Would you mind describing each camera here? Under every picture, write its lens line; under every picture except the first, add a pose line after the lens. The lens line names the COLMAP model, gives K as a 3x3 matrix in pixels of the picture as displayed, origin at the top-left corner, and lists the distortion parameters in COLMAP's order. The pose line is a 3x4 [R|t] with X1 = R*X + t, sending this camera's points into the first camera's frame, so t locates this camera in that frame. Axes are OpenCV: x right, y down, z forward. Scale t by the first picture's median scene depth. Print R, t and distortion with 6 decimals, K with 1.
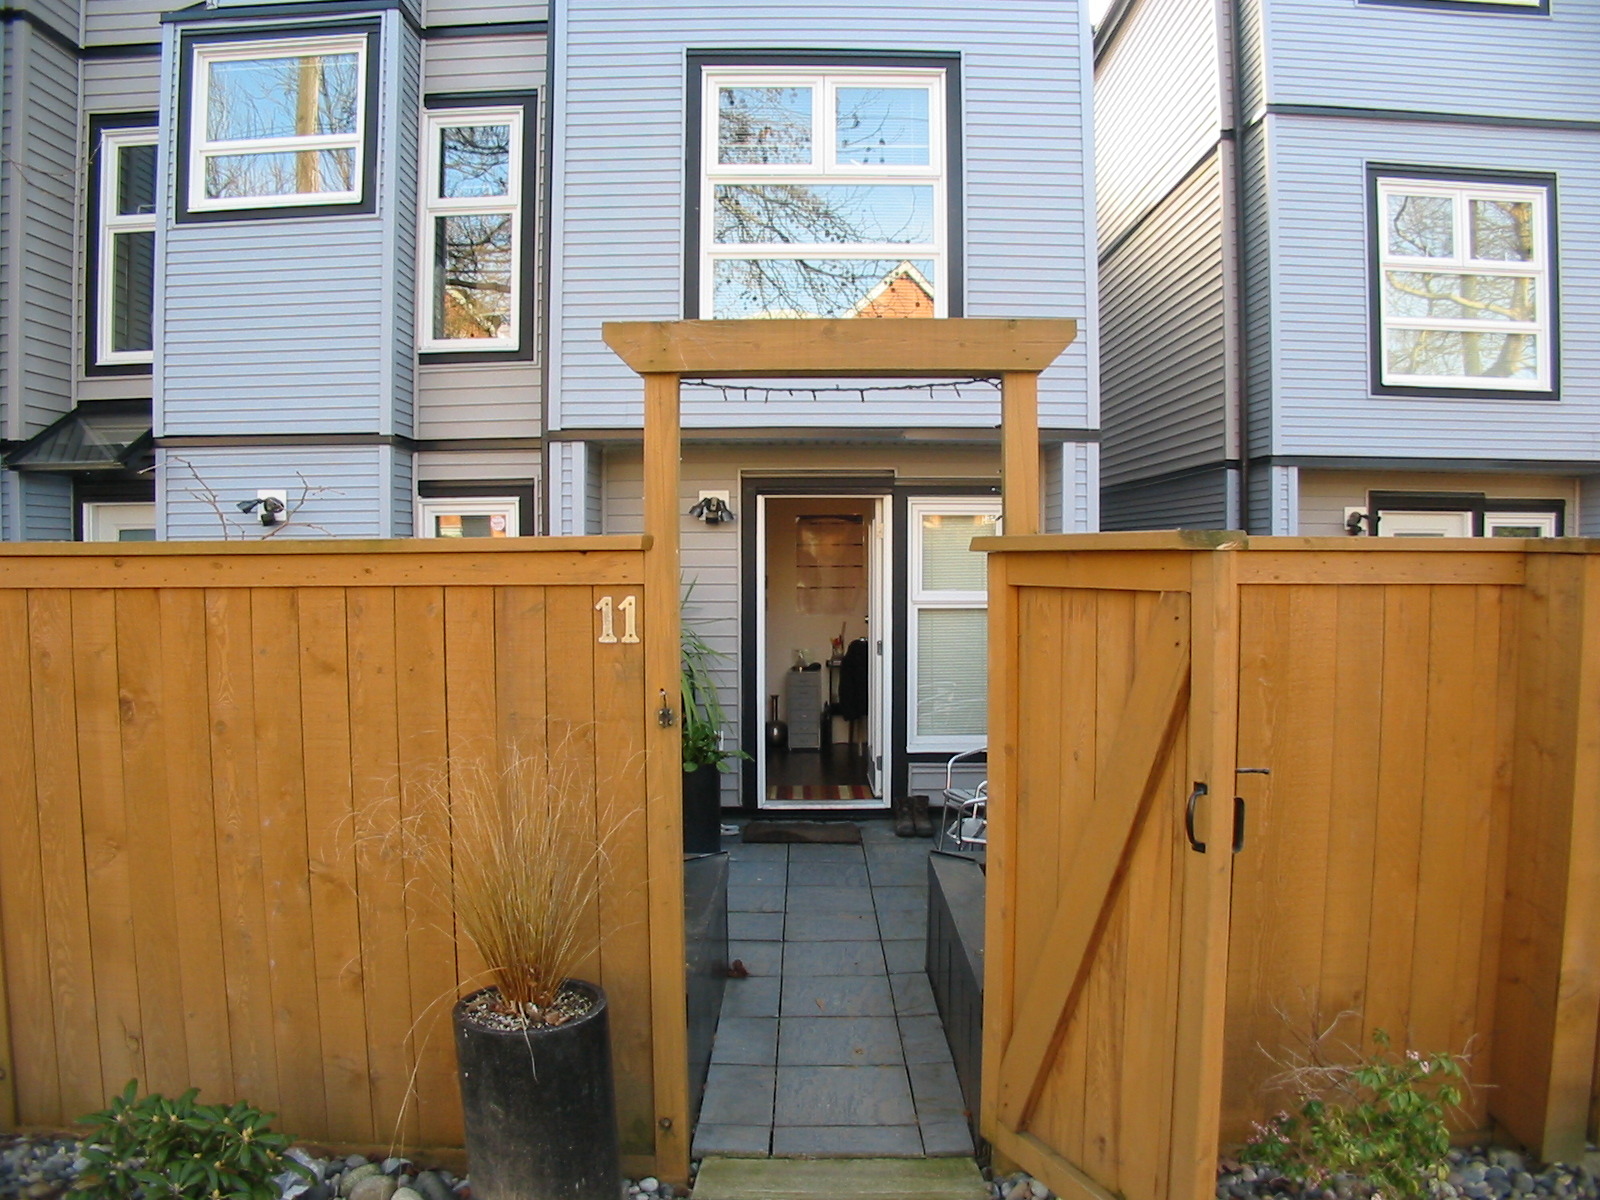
lens RADIAL K [[1136.2, 0, 800.0], [0, 1136.2, 600.0], [0, 0, 1]] dist [-0.194570, 0.076501]
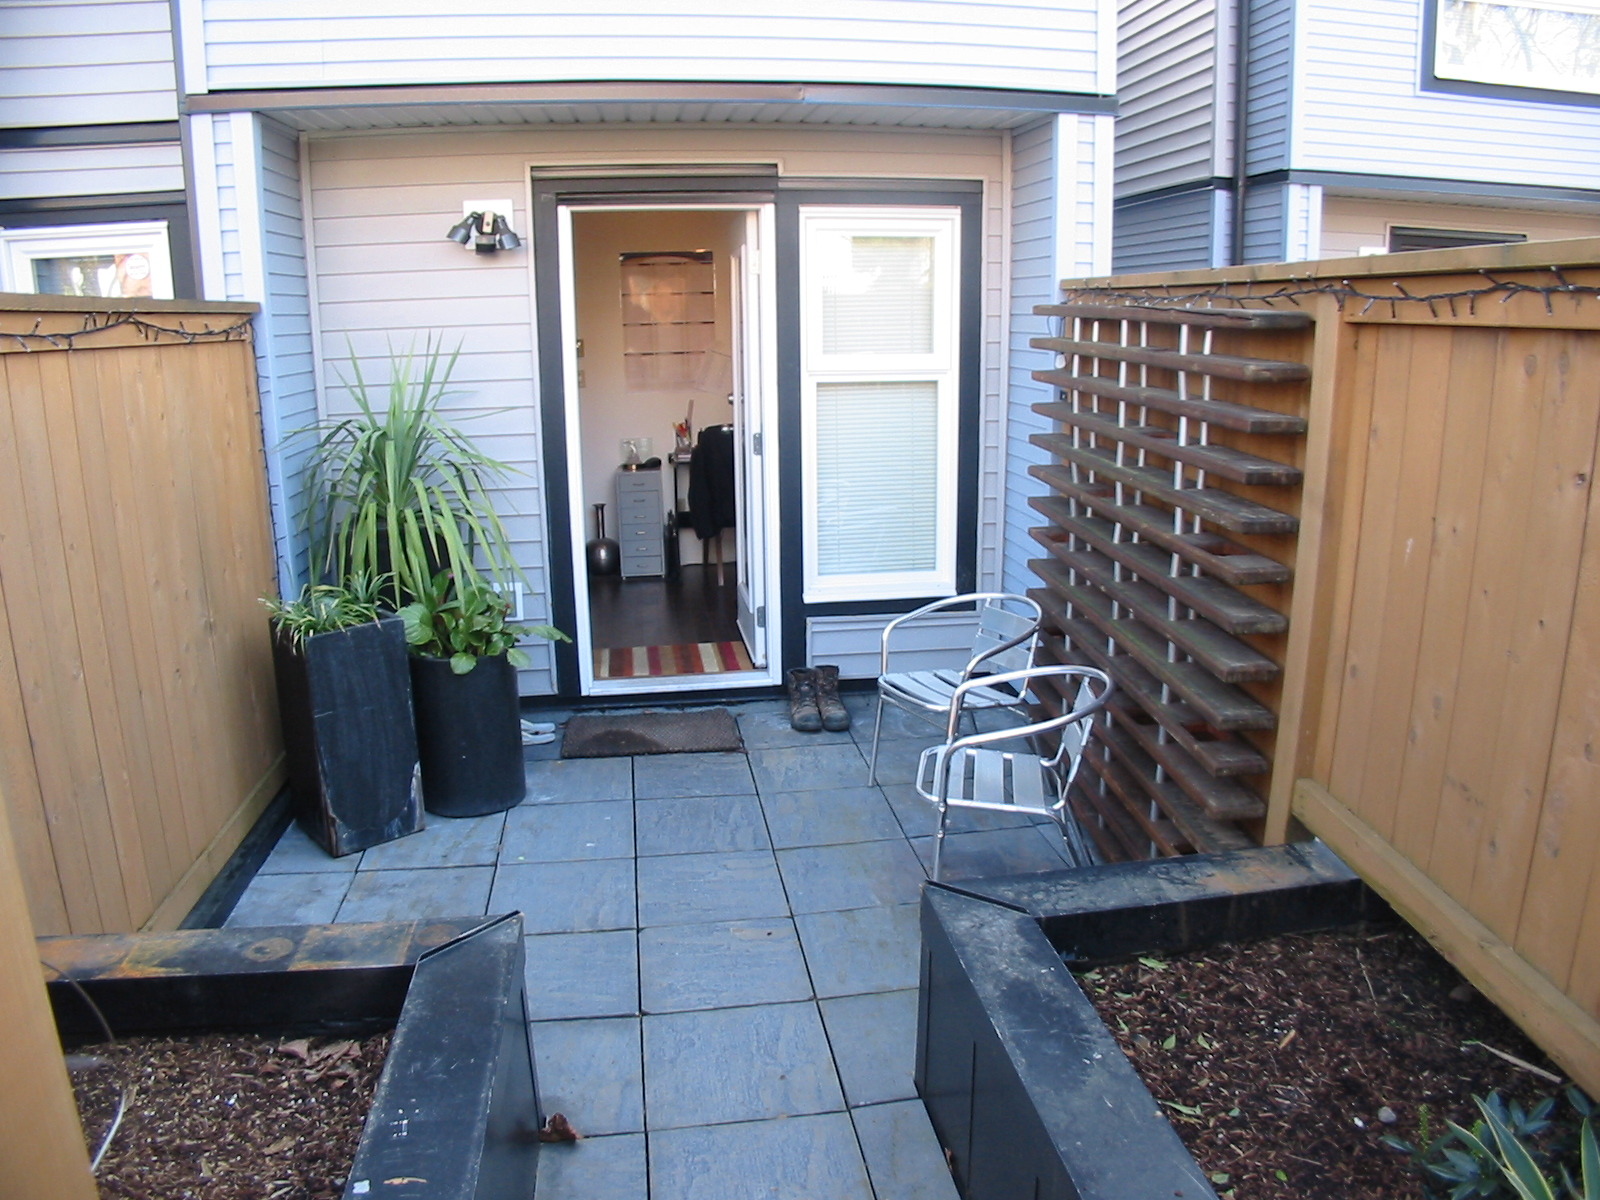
lens RADIAL K [[1136.2, 0, 800.0], [0, 1136.2, 600.0], [0, 0, 1]] dist [-0.194570, 0.076501]
pose [[0.988155, -0.046034, 0.146390, -0.005175], [0.015402, 0.978880, 0.203852, -0.002235], [-0.152682, -0.199183, 0.967995, 0.354536]]
